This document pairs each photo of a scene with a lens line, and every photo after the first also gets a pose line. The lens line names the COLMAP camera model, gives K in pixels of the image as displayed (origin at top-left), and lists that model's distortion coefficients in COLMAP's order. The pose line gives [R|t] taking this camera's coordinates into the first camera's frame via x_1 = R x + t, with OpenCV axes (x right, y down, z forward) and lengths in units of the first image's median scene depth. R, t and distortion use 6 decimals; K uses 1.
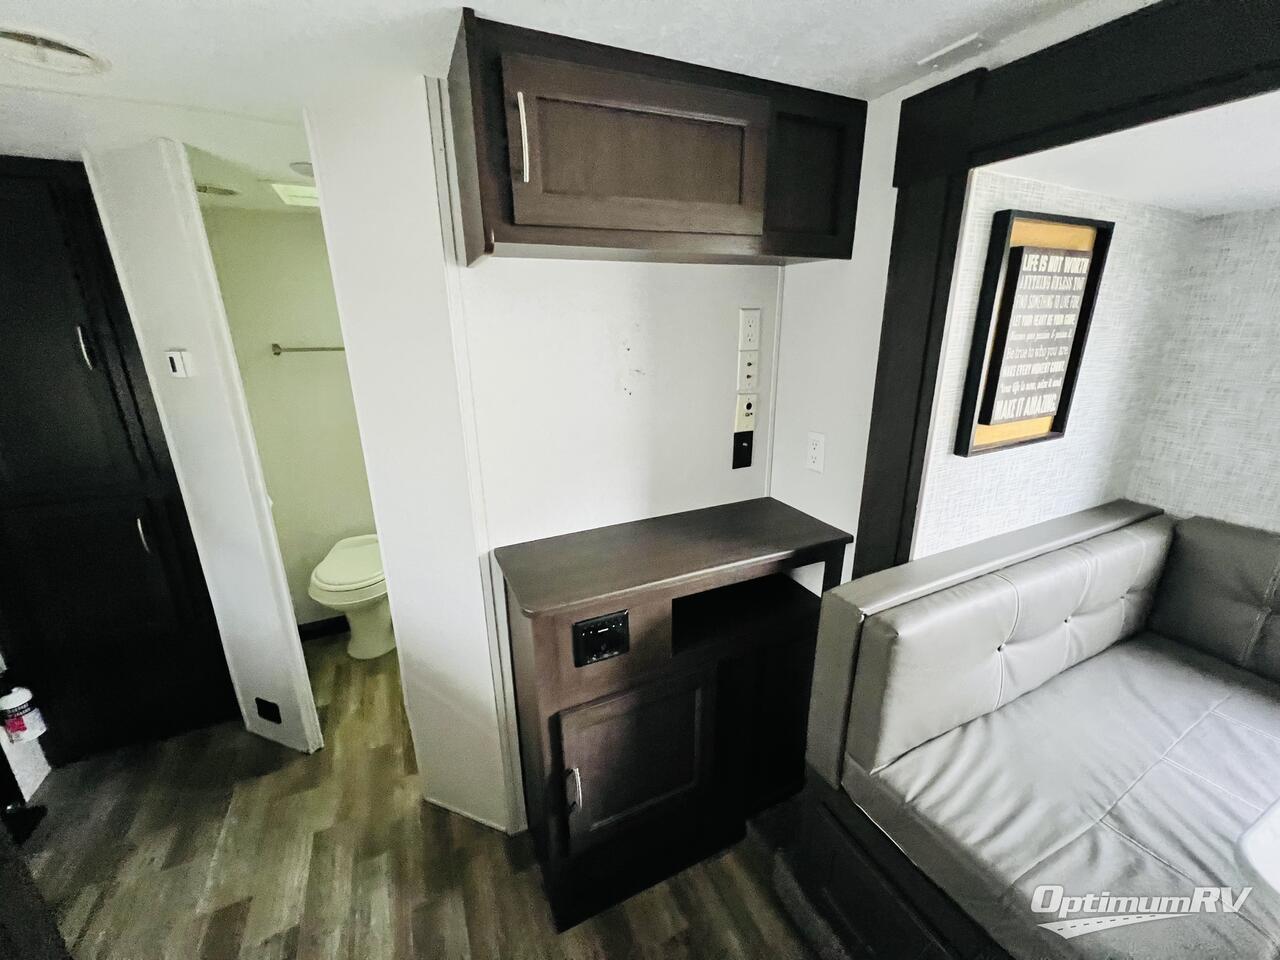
lens RADIAL K [[510.3, 0, 637.9], [0, 510.3, 472.8], [0, 0, 1]] dist [-0.006182, 0.000818]
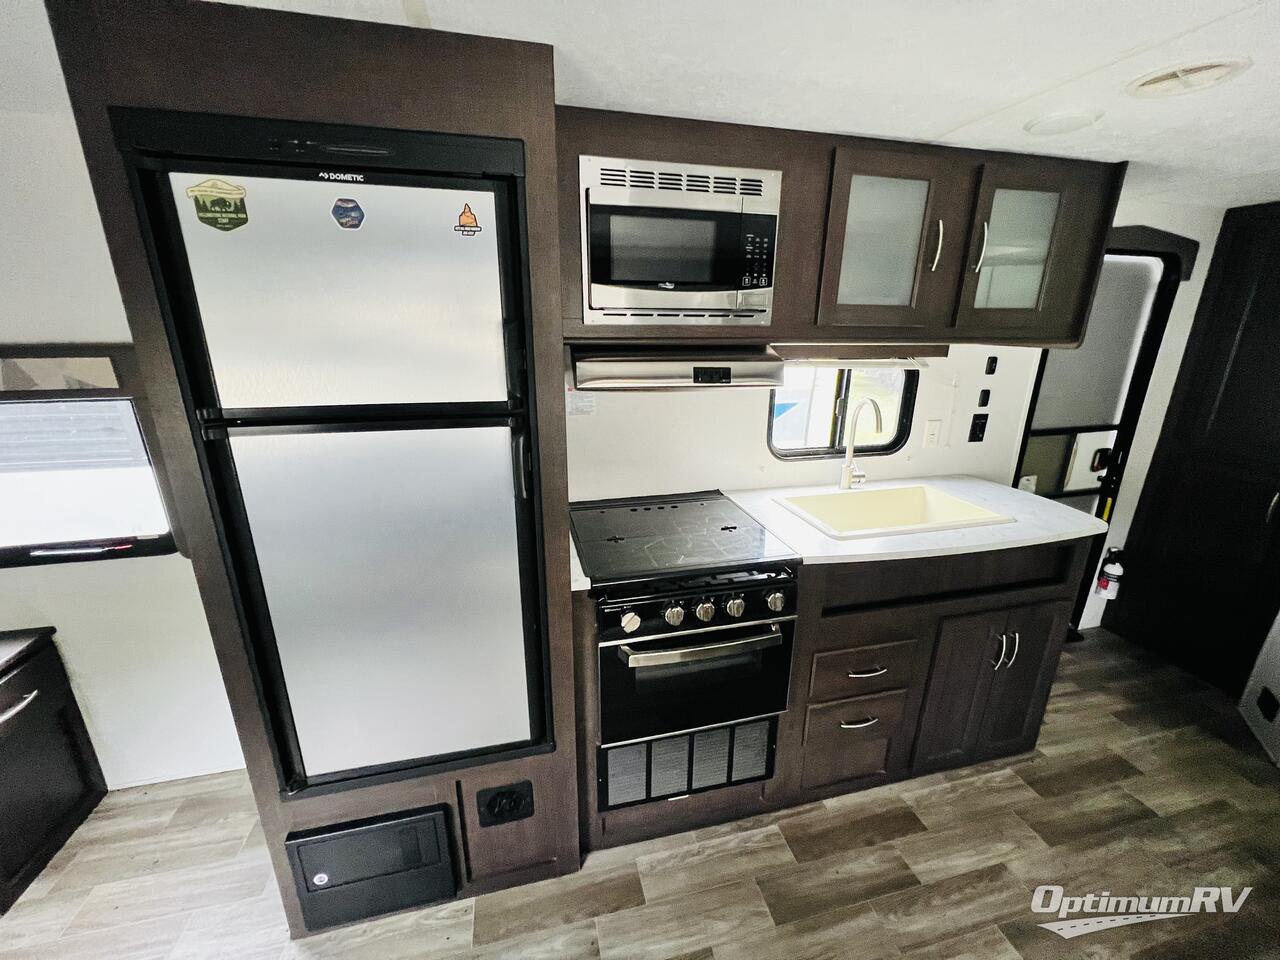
lens RADIAL K [[512.8, 0, 637.0], [0, 512.8, 477.7], [0, 0, 1]] dist [-0.002374, 0.000031]
pose [[-0.212771, 0.299459, -0.930082, 0.469367], [-0.279075, 0.893602, 0.351556, 0.068574], [0.936400, 0.334364, -0.106561, -0.300680]]
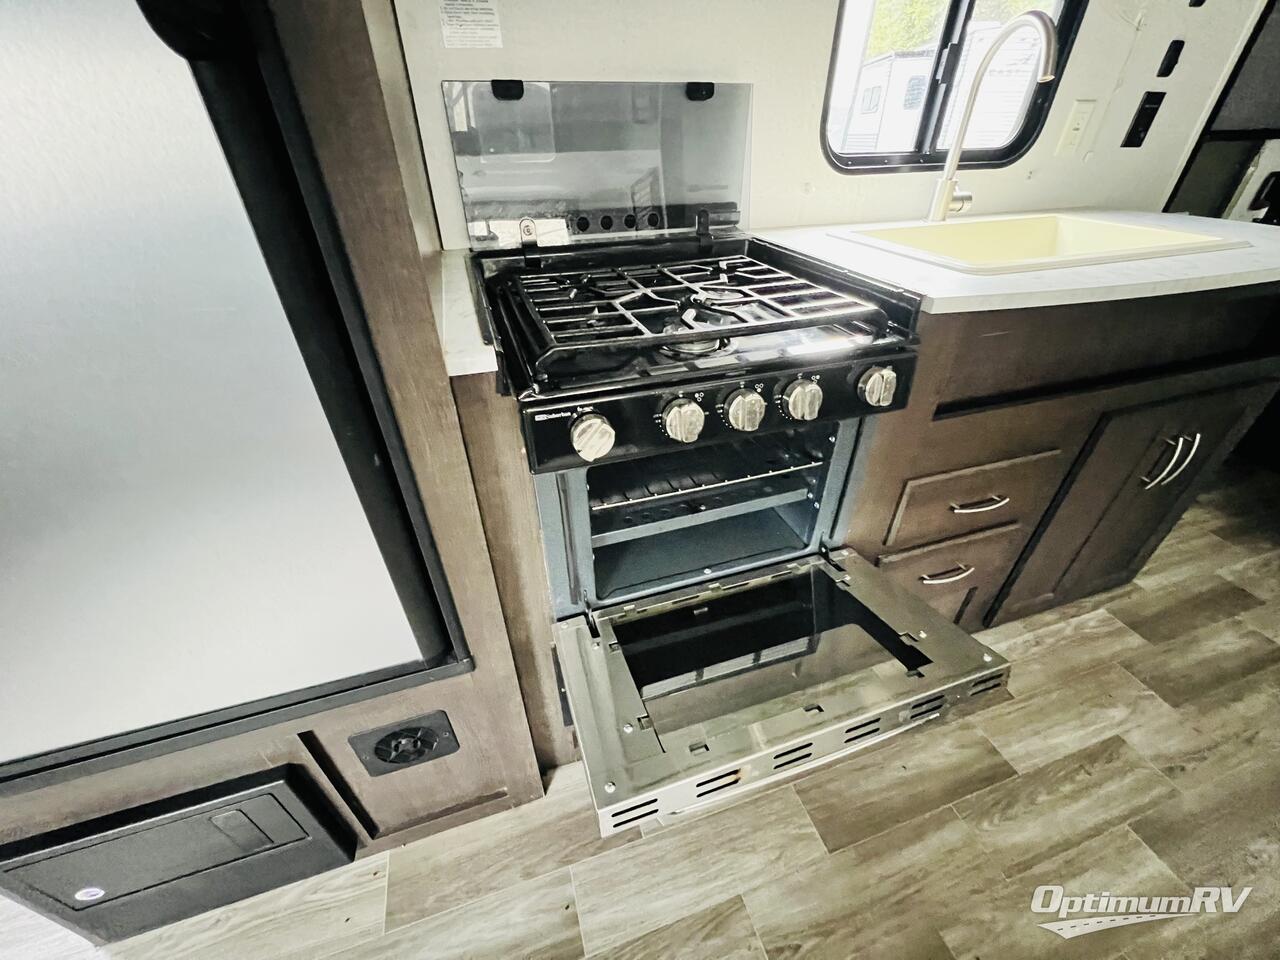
lens RADIAL K [[512.8, 0, 637.3], [0, 512.8, 477.8], [0, 0, 1]] dist [-0.002374, 0.000031]
pose [[-0.140654, 0.581235, -0.801488, 0.076056], [-0.269621, 0.756451, 0.595891, 0.366474], [0.952639, 0.299913, 0.050315, -0.299852]]
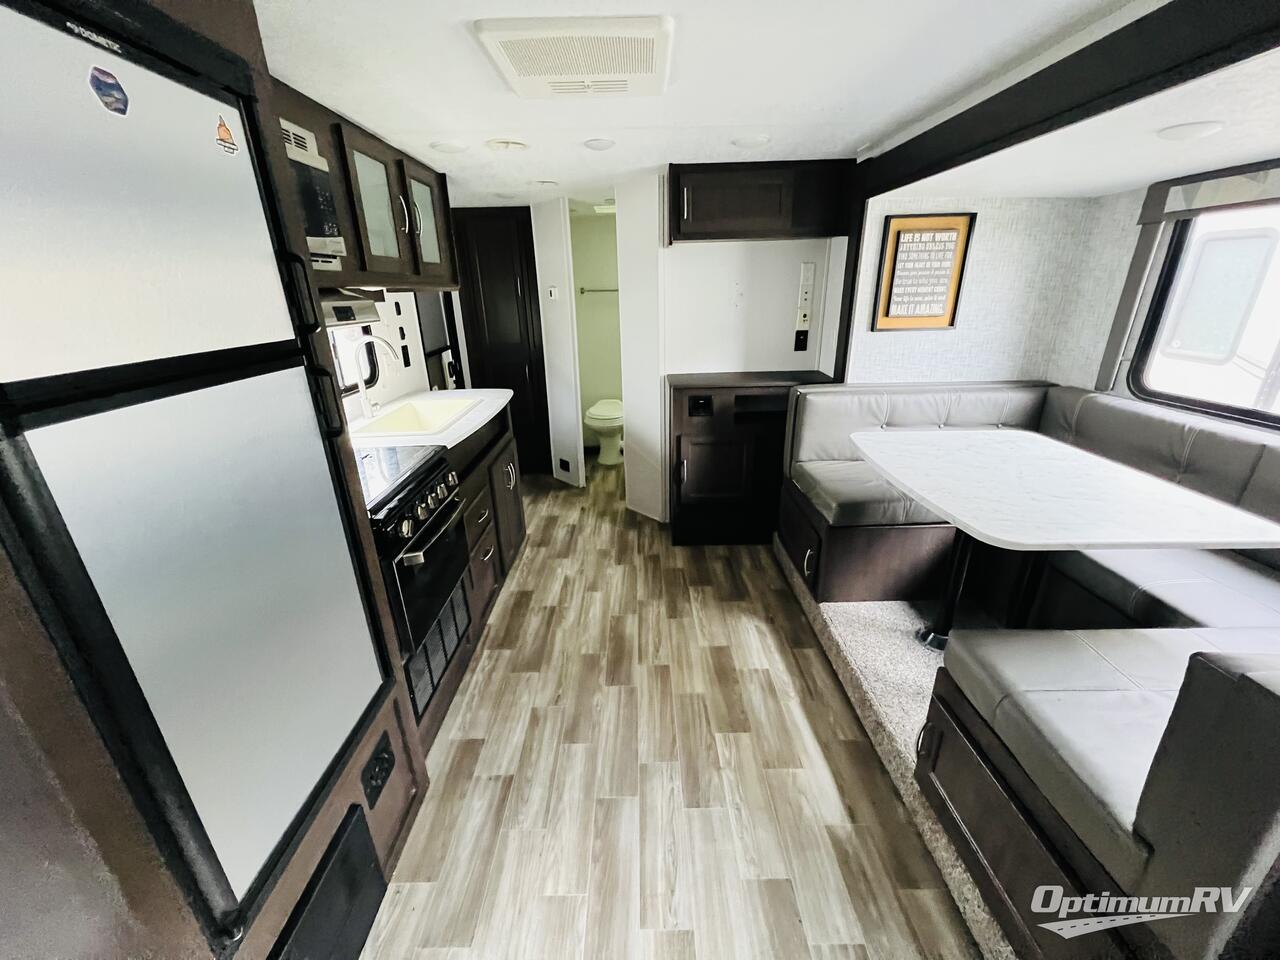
lens RADIAL K [[512.8, 0, 633.8], [0, 512.8, 477.1], [0, 0, 1]] dist [-0.002374, 0.000031]
pose [[0.897892, 0.148167, -0.414532, 0.535217], [-0.114231, 0.987820, 0.105650, 0.337538], [0.425137, -0.047510, 0.903881, -1.030477]]
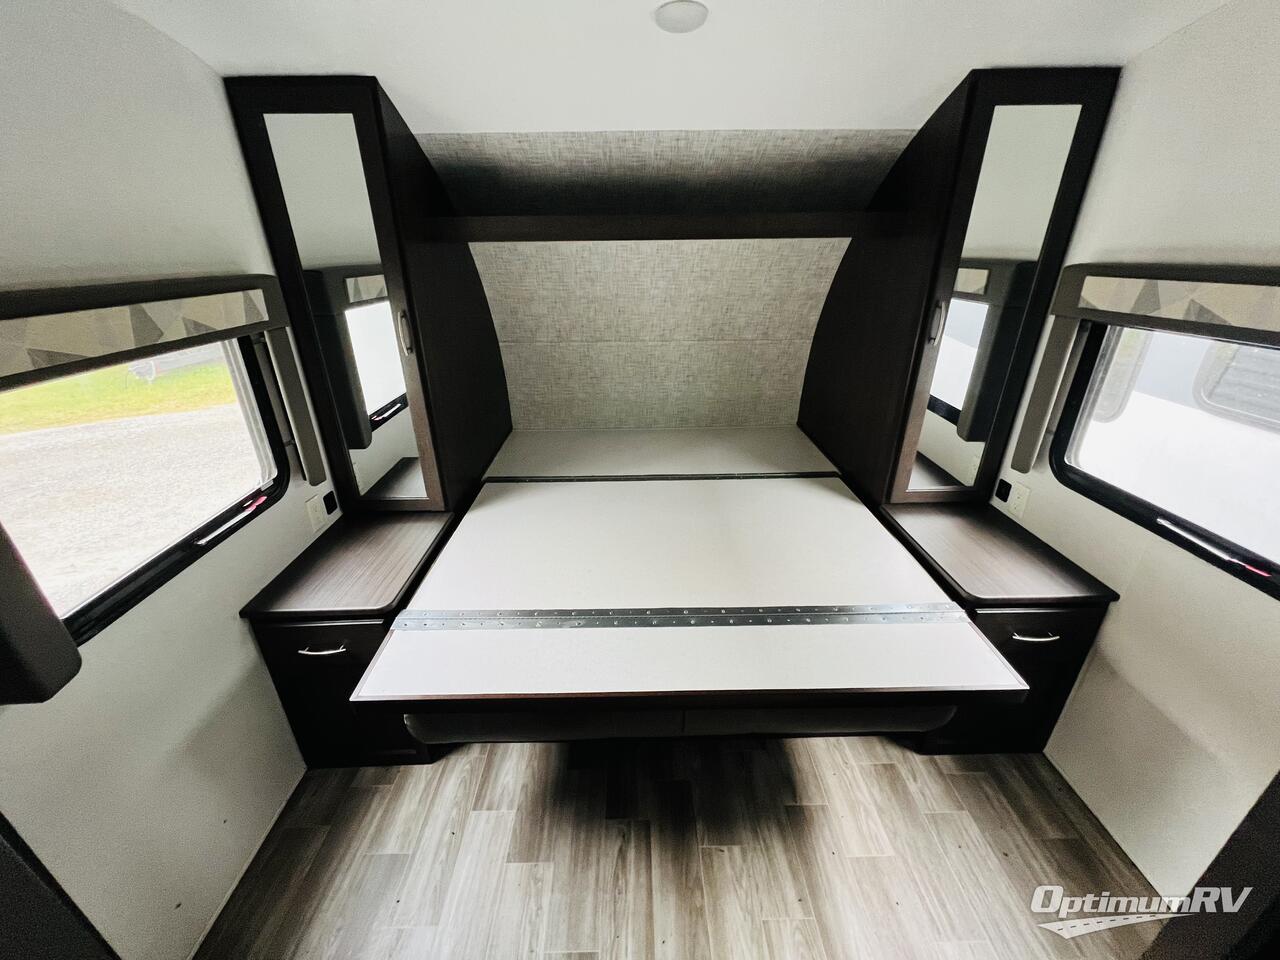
lens RADIAL K [[512.8, 0, 641.9], [0, 512.8, 479.4], [0, 0, 1]] dist [-0.002374, 0.000031]
pose [[-0.908191, -0.148208, 0.391437, 0.302468], [0.141674, 0.771155, 0.620684, 0.168456], [-0.393849, 0.619156, -0.679359, -0.574334]]
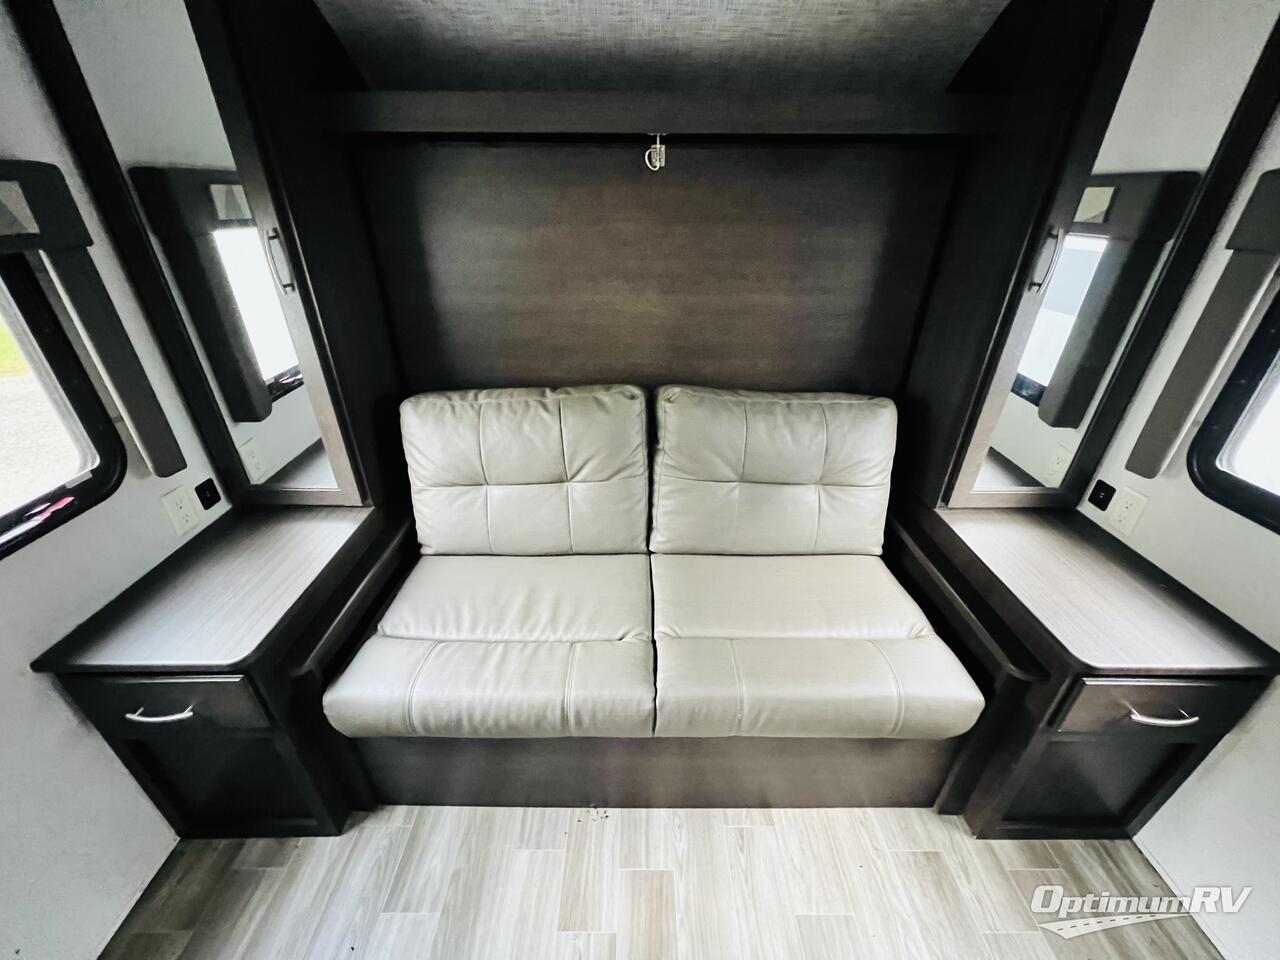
lens RADIAL K [[512.8, 0, 638.0], [0, 512.8, 478.6], [0, 0, 1]] dist [-0.002374, 0.000031]
pose [[-0.901298, -0.197431, 0.385594, 0.394817], [0.132520, 0.721778, 0.679320, 0.316740], [-0.412432, 0.663369, -0.624373, -0.835326]]
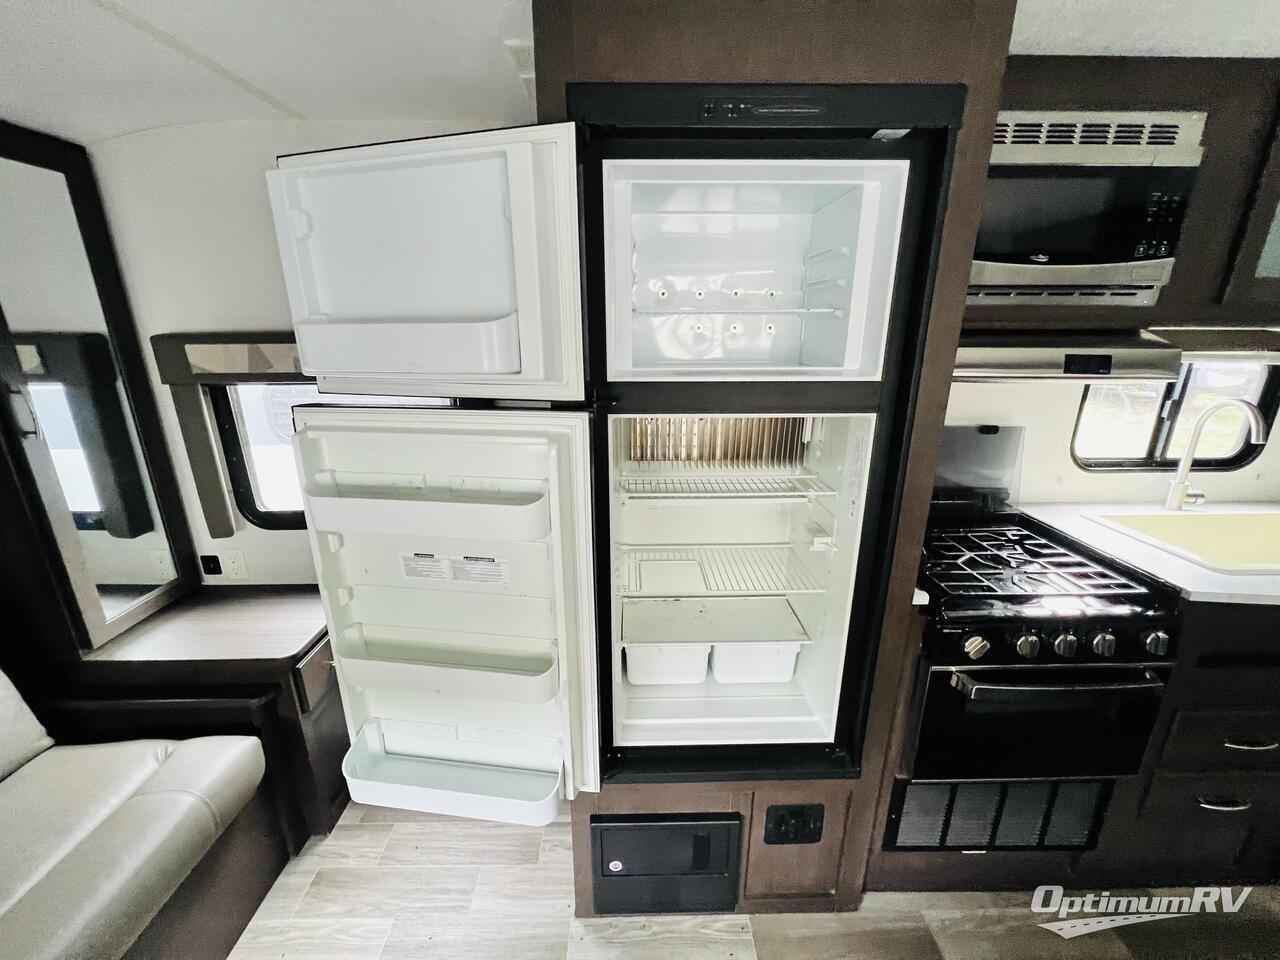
lens RADIAL K [[512.8, 0, 637.5], [0, 512.8, 477.5], [0, 0, 1]] dist [-0.002374, 0.000031]
pose [[-0.423777, 0.278759, -0.861804, 0.525645], [-0.246992, 0.879841, 0.406047, 0.193047], [0.871440, 0.384932, -0.304005, -0.619798]]
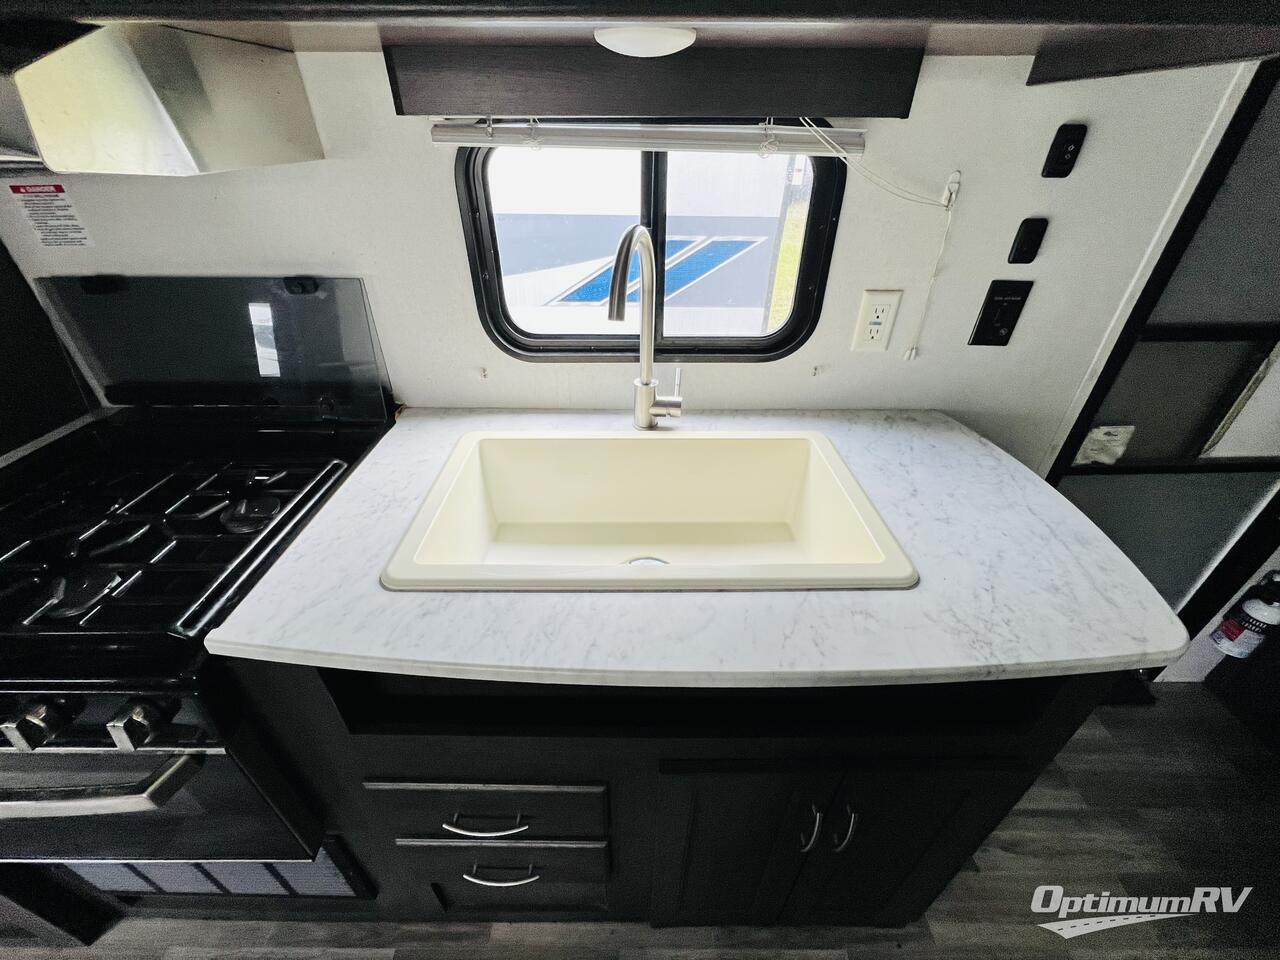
lens RADIAL K [[512.8, 0, 641.2], [0, 512.8, 475.9], [0, 0, 1]] dist [-0.002374, 0.000031]
pose [[-0.438008, 0.507574, -0.741968, -0.358777], [-0.253686, 0.722019, 0.643686, 0.029721], [0.862434, 0.470167, -0.187486, 0.235976]]
